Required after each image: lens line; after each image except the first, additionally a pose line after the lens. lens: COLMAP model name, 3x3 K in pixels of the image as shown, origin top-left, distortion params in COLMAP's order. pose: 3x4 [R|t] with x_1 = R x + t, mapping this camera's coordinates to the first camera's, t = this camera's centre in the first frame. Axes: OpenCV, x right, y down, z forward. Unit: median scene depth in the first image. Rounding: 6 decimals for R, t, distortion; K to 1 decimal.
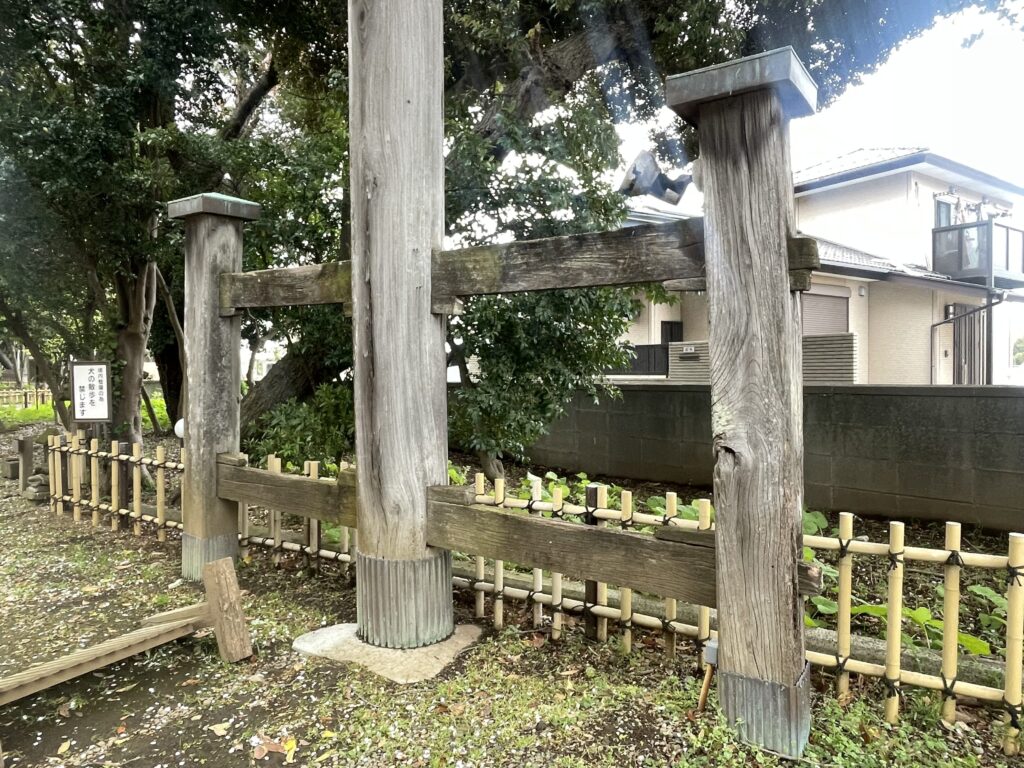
lens RADIAL K [[644.7, 0, 508.4], [0, 644.7, 384.8], [0, 0, 1]] dist [0.001763, -0.021273]
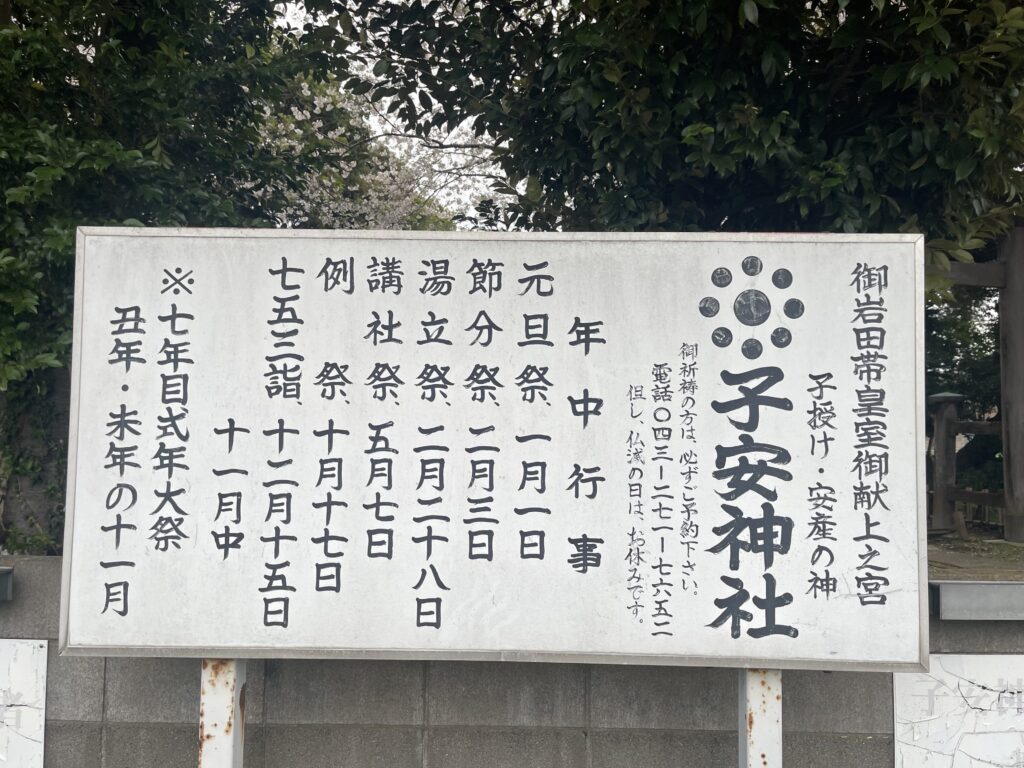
lens RADIAL K [[763.2, 0, 516.6], [0, 763.2, 391.9], [0, 0, 1]] dist [0.041731, -0.004694]
pose [[0.697411, -0.019070, -0.716417, 0.877527], [-0.038702, 0.997185, -0.064219, -0.007296], [0.715625, 0.072514, 0.694710, -3.574123]]
